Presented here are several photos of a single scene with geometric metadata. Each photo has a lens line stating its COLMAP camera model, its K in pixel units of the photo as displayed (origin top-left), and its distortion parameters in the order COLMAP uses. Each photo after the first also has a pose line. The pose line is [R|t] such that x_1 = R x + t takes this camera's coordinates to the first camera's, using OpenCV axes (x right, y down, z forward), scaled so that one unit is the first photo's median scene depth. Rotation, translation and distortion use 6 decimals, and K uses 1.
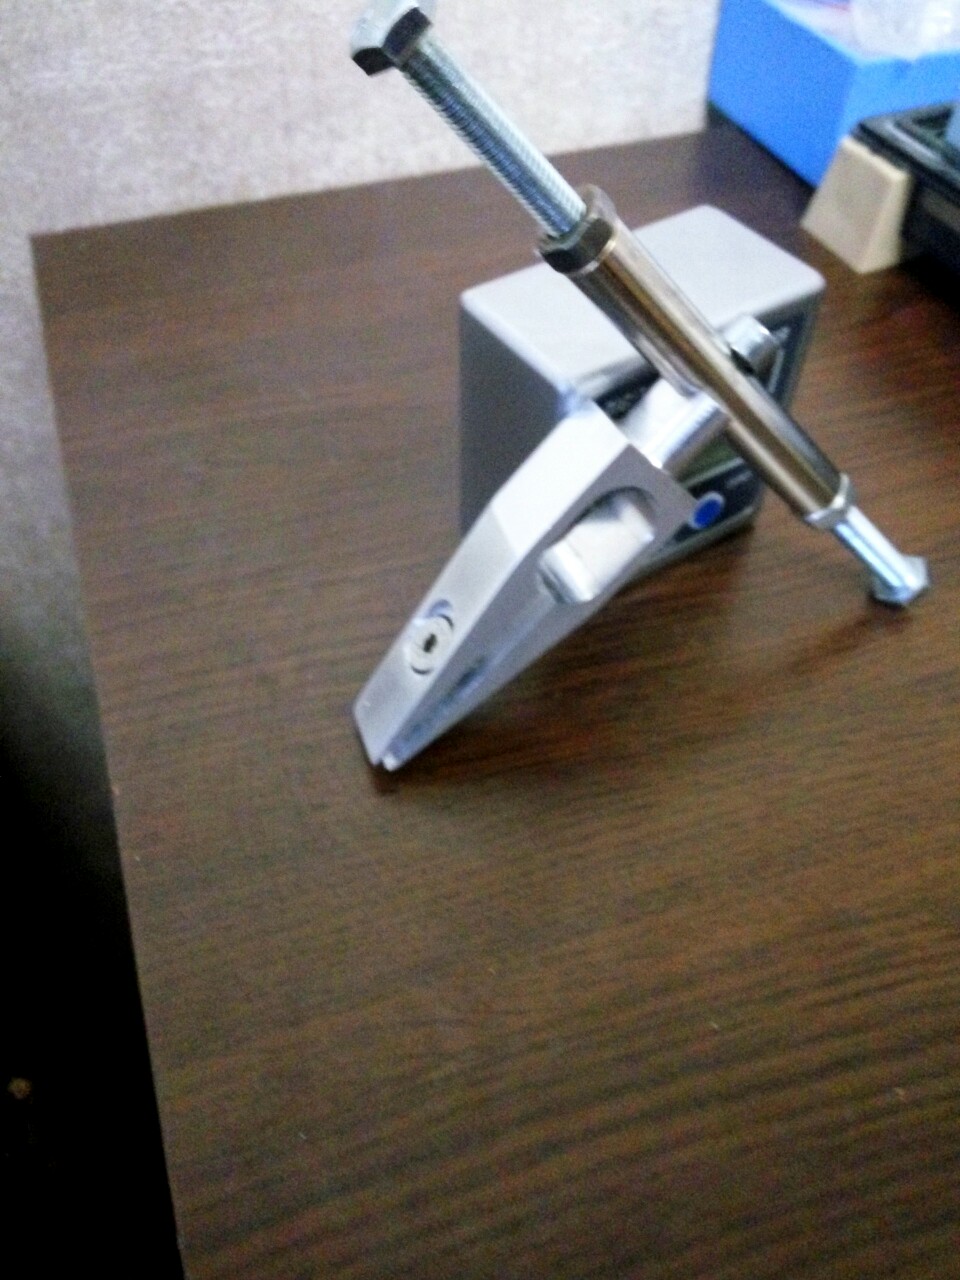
lens RADIAL K [[975.6, 0, 448.3], [0, 975.6, 638.5], [0, 0, 1]] dist [0.047679, -0.068586]
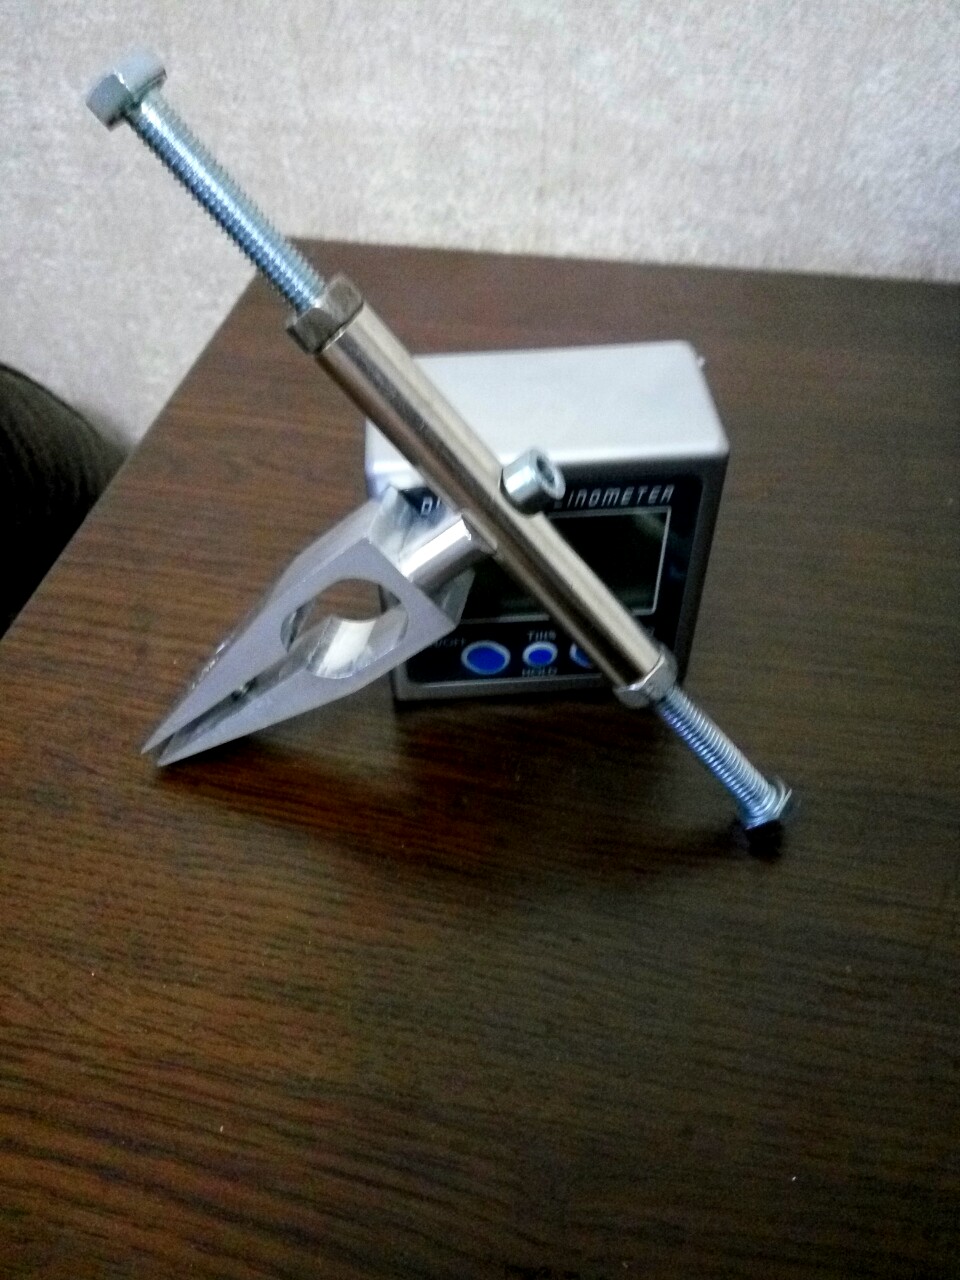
lens RADIAL K [[991.7, 0, 480.0], [0, 991.7, 640.0], [0, 0, 1]] dist [0.051919, -0.078965]
pose [[0.870922, 0.345923, -0.349046, 0.351473], [-0.366144, 0.930518, 0.008607, -0.077608], [0.327771, 0.120305, 0.937066, 0.062872]]
